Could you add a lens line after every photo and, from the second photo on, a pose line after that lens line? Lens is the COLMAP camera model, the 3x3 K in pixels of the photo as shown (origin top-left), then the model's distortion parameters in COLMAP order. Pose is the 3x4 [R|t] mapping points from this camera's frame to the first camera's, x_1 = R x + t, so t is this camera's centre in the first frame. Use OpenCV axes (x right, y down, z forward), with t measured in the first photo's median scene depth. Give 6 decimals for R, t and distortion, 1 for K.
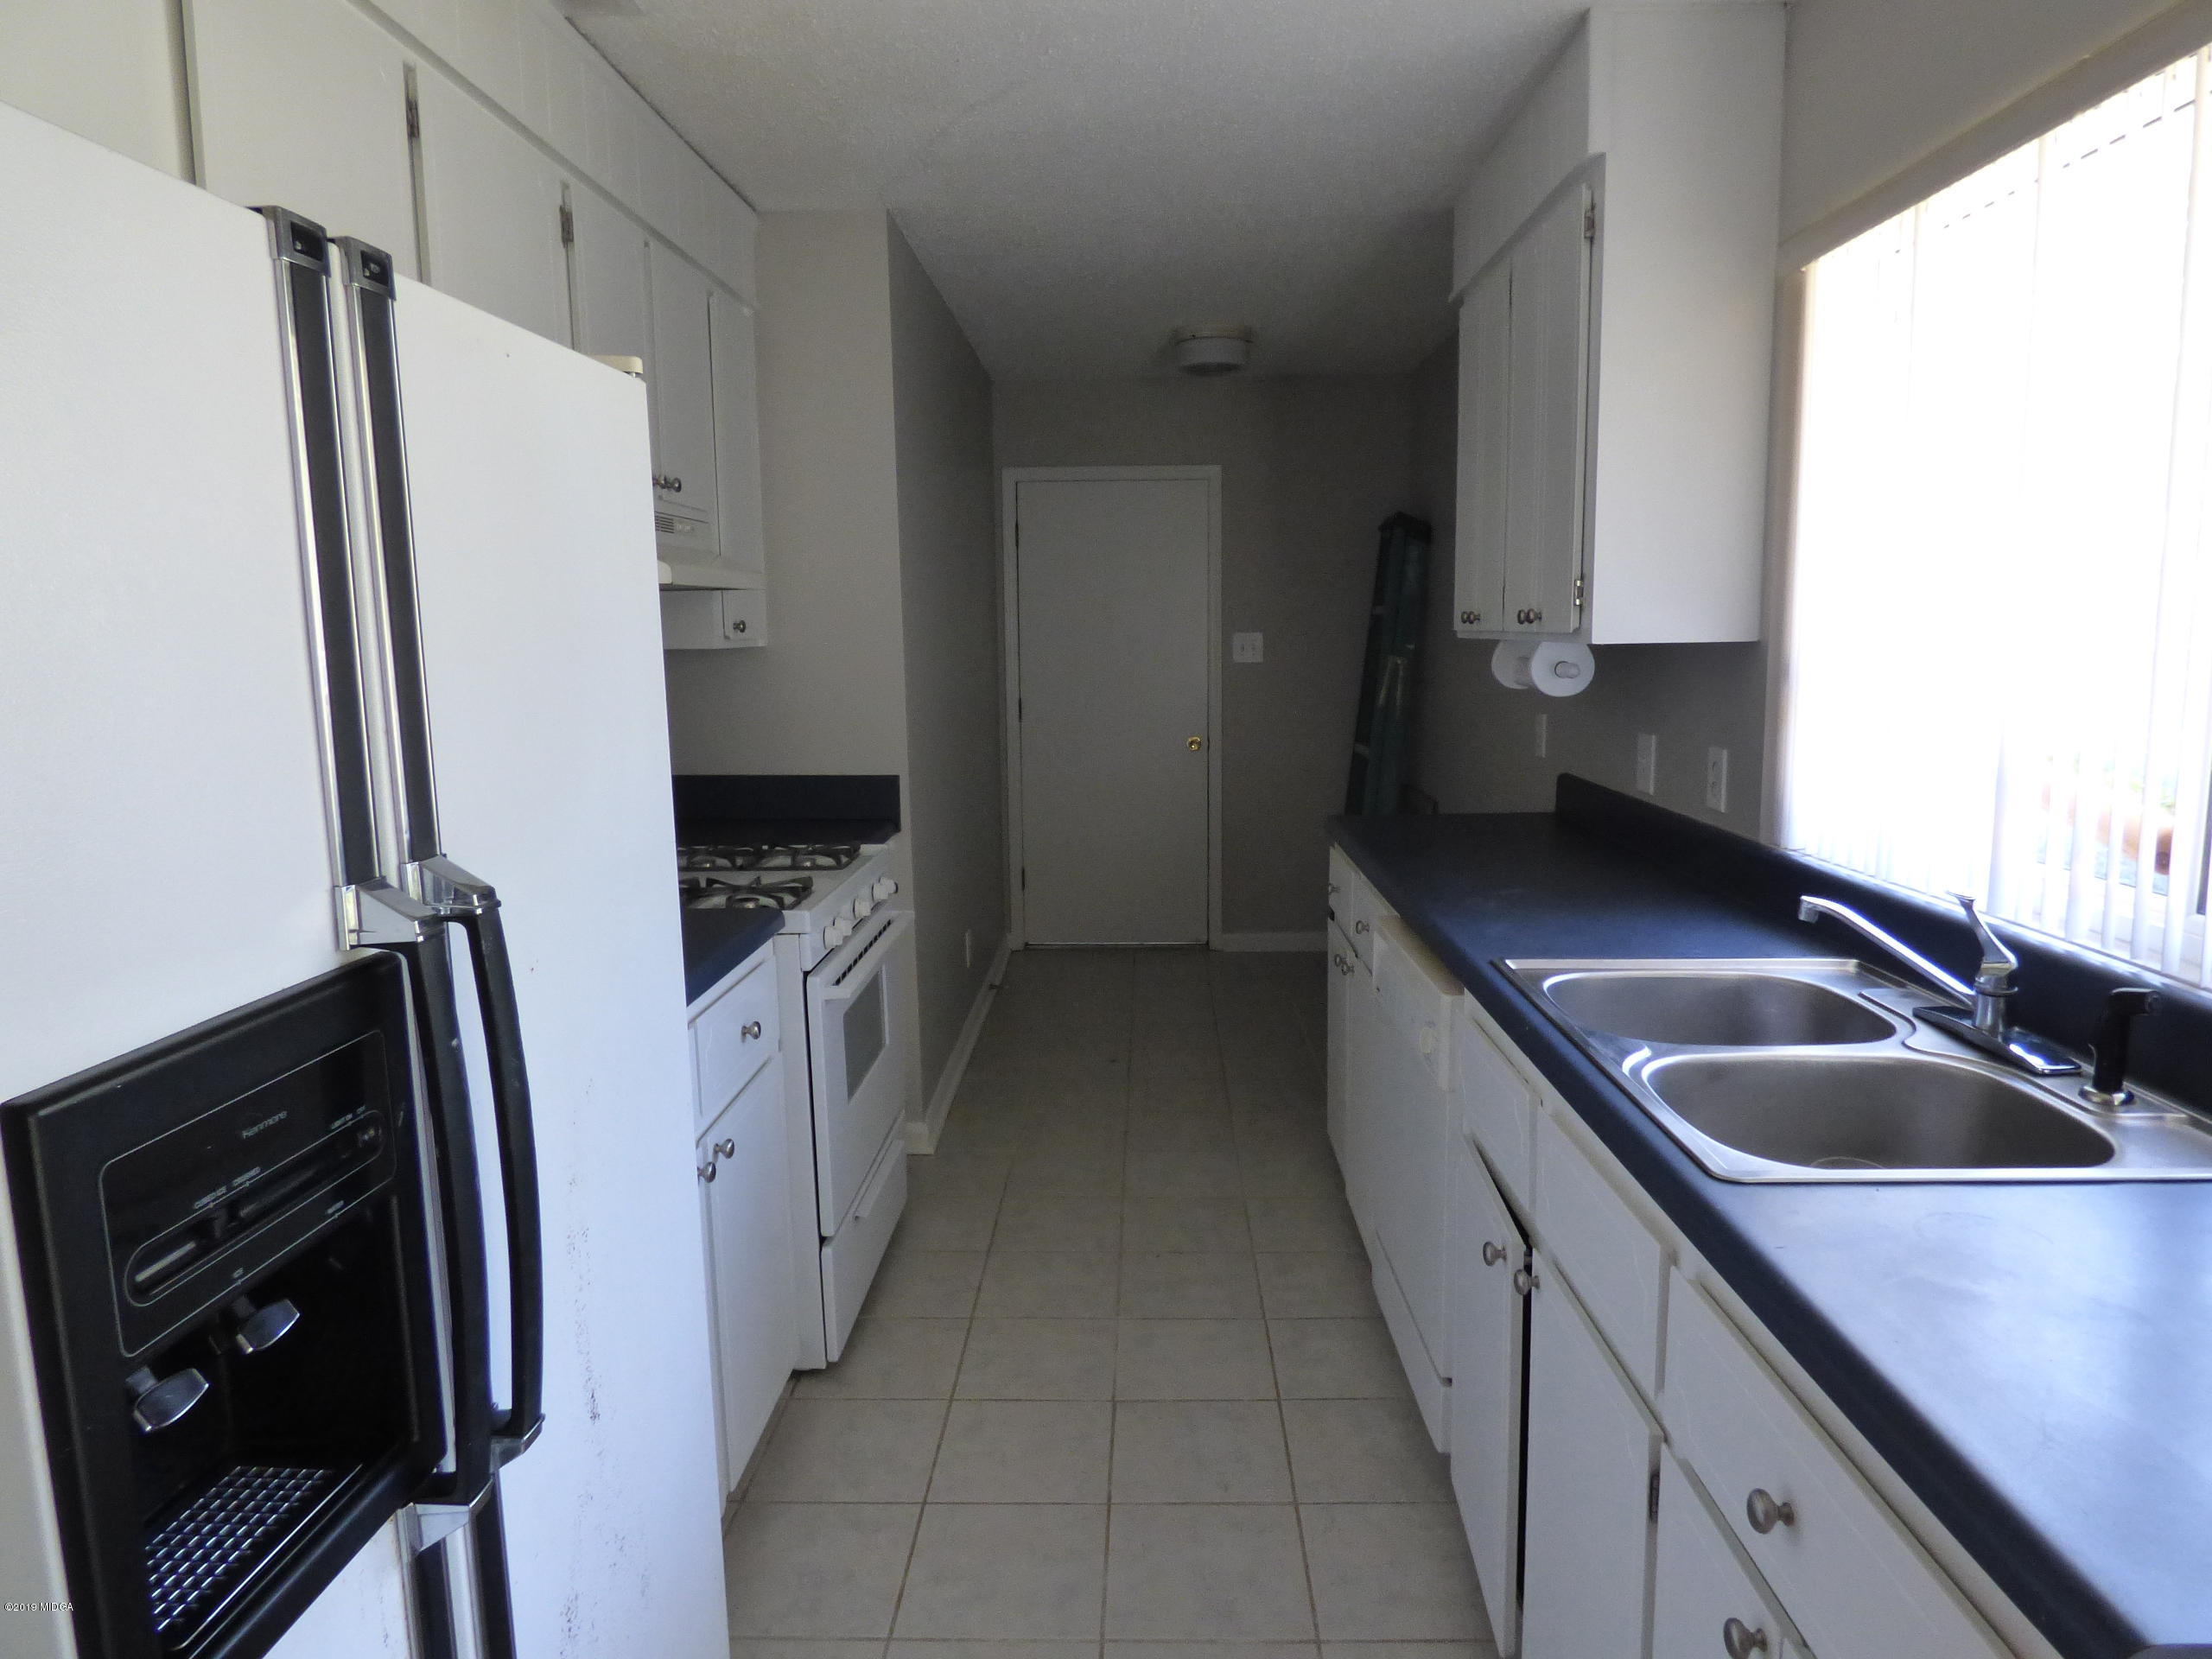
lens RADIAL K [[1356.2, 0, 1106.0], [0, 1356.2, 829.5], [0, 0, 1]] dist [0.004600, 0.000992]
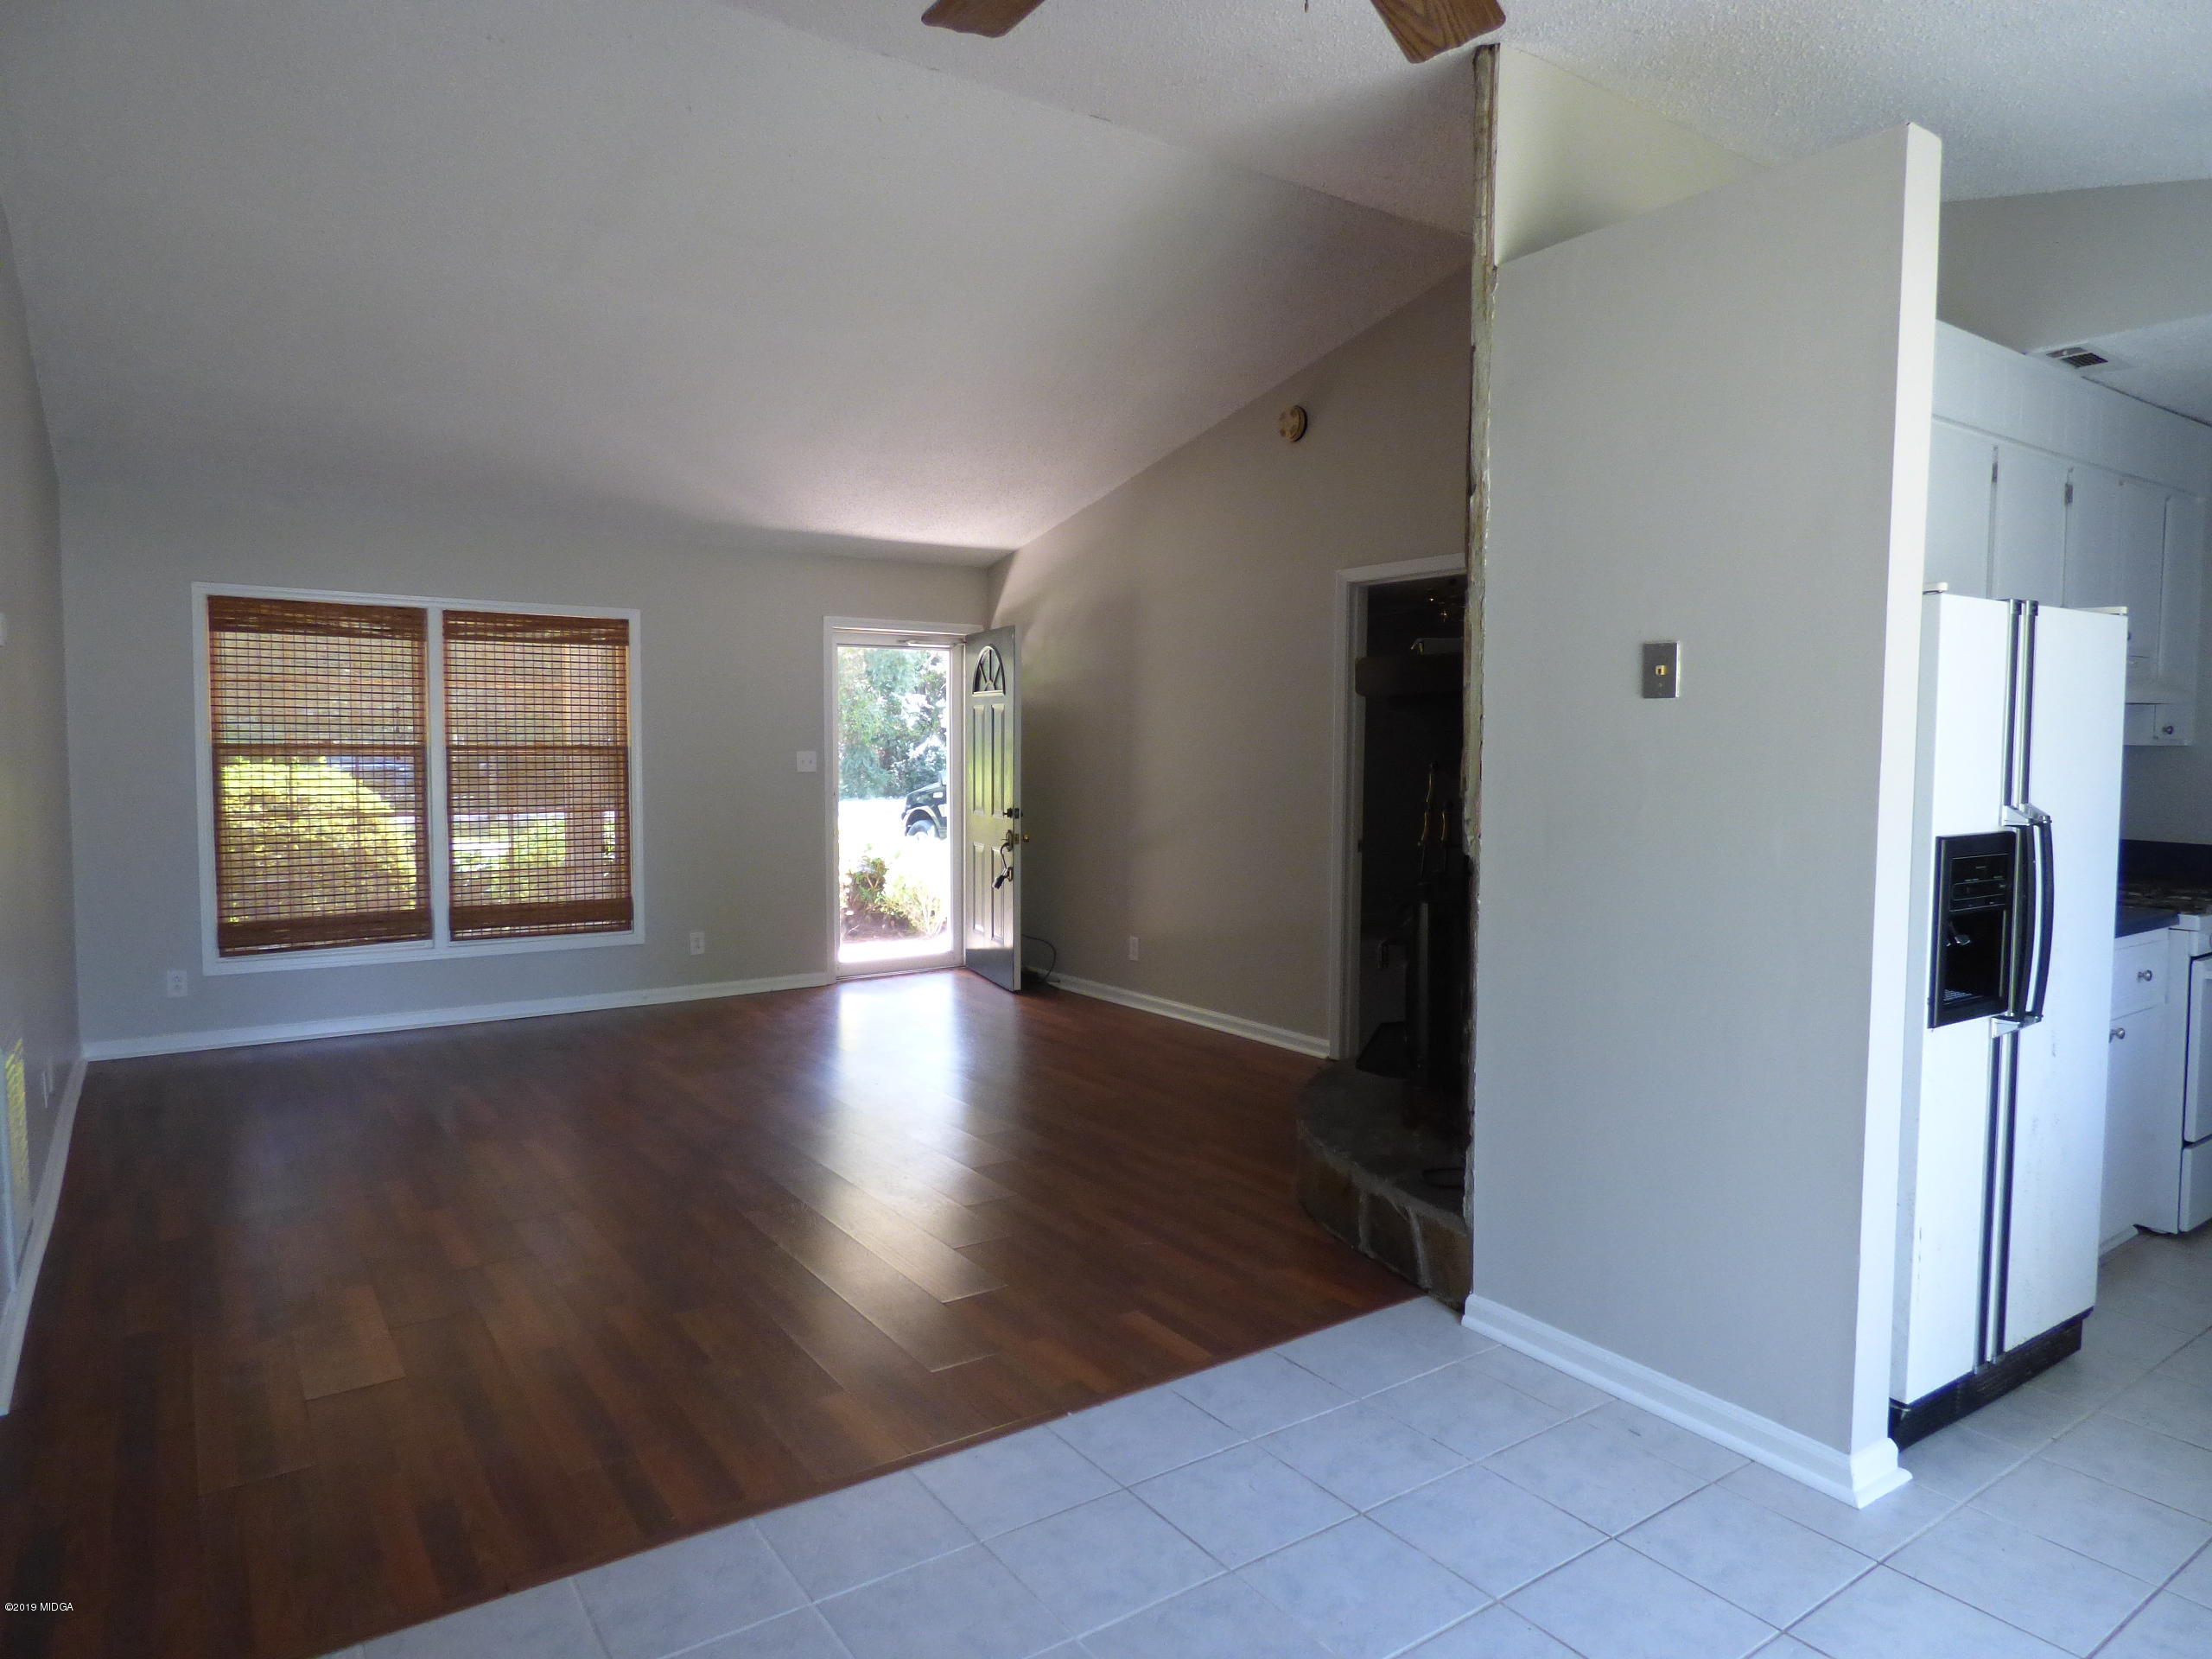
lens RADIAL K [[1348.4, 0, 1106.0], [0, 1348.4, 829.5], [0, 0, 1]] dist [0.000107, -0.000063]
pose [[0.601650, 0.069041, -0.795770, 0.573081], [-0.131286, 0.991256, -0.013258, 0.346253], [0.787897, 0.112450, 0.605453, -2.133819]]
